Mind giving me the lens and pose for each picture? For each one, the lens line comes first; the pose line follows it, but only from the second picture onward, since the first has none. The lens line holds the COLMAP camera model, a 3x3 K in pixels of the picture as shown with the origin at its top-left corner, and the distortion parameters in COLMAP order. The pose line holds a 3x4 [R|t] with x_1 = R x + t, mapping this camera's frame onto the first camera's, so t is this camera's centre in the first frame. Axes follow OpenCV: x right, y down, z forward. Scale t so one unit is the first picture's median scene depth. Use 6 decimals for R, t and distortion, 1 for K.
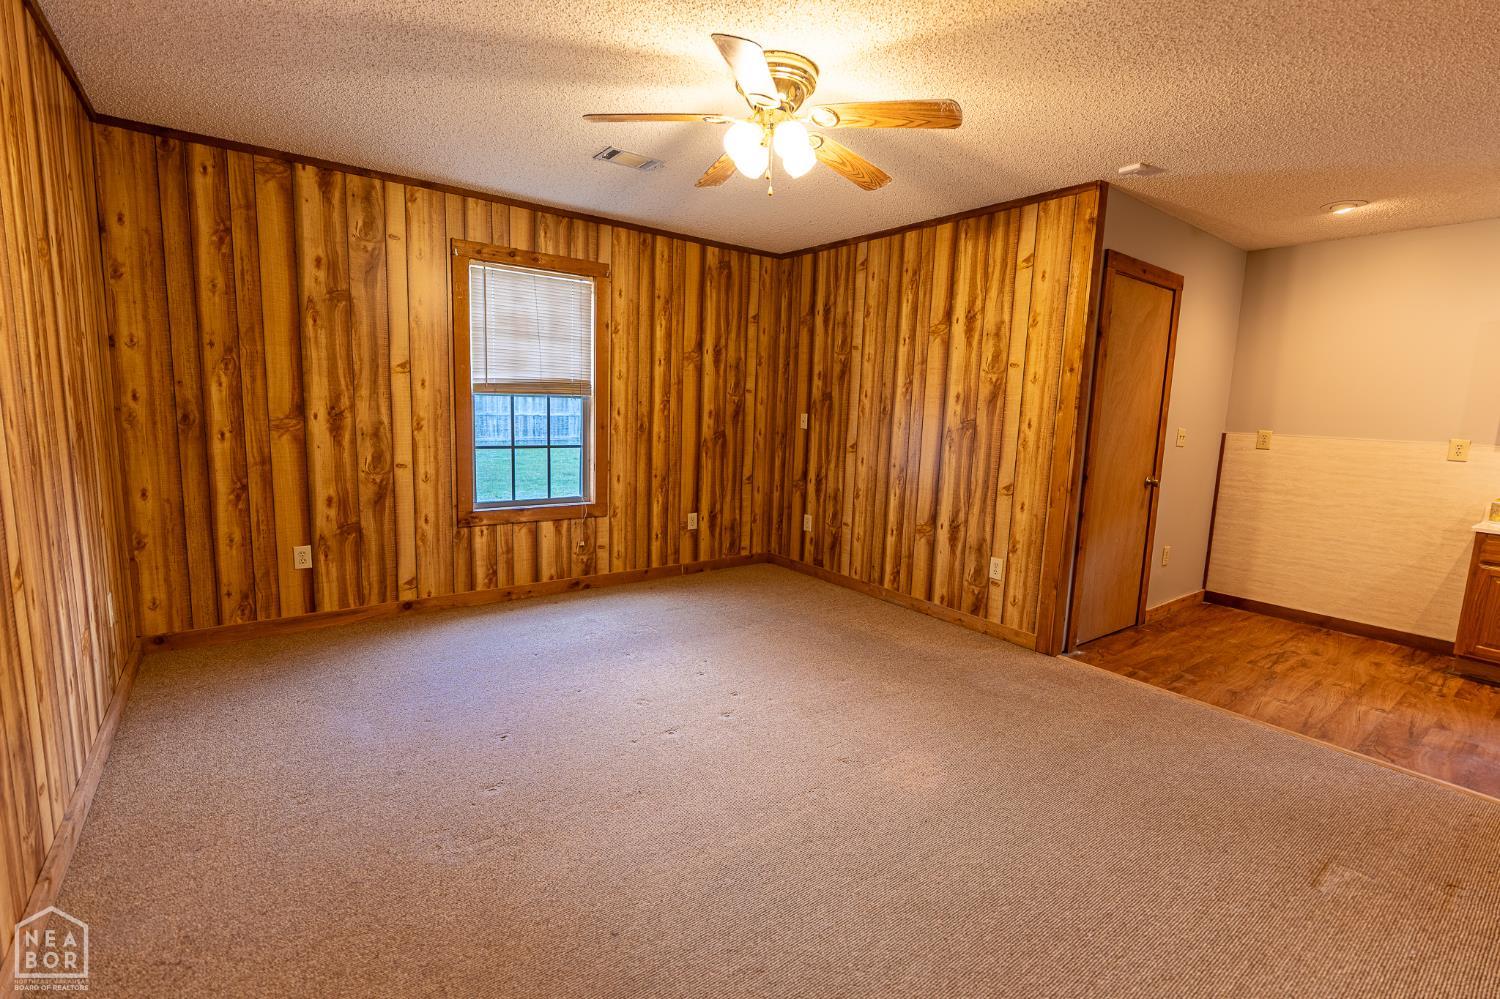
lens RADIAL K [[673.7, 0, 752.1], [0, 673.7, 497.9], [0, 0, 1]] dist [-0.005596, 0.001919]
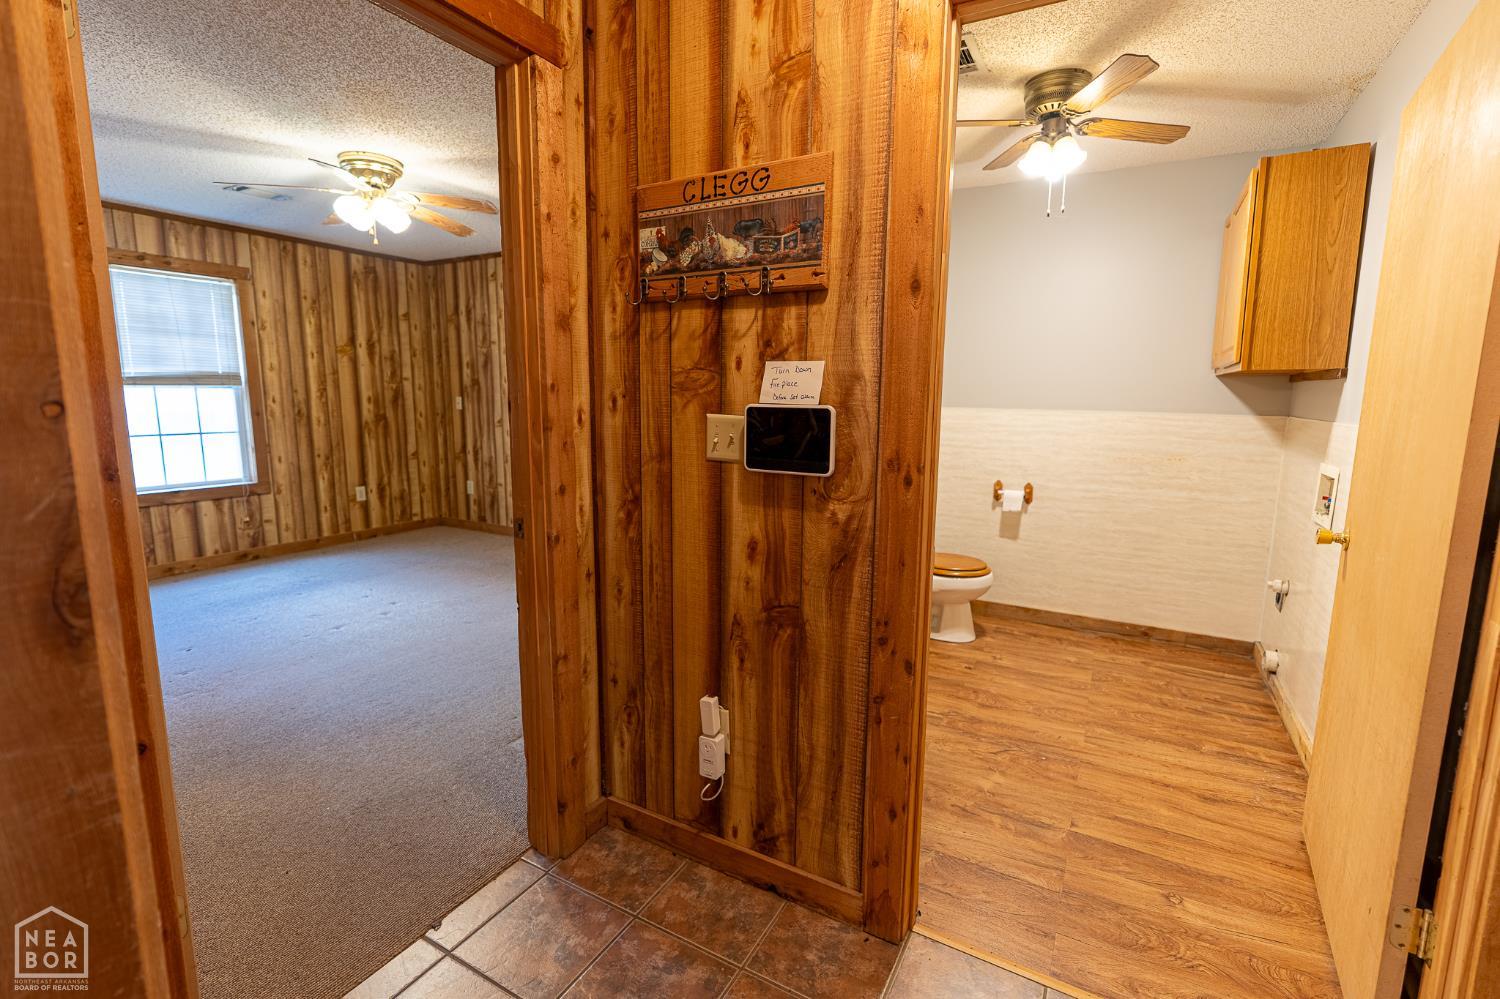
lens RADIAL K [[673.7, 0, 753.6], [0, 673.7, 497.8], [0, 0, 1]] dist [-0.005596, 0.001919]
pose [[0.916497, -0.087231, 0.390414, 0.080147], [0.077875, 0.996170, 0.039765, 0.050368], [-0.392388, -0.006042, 0.919780, -0.331154]]
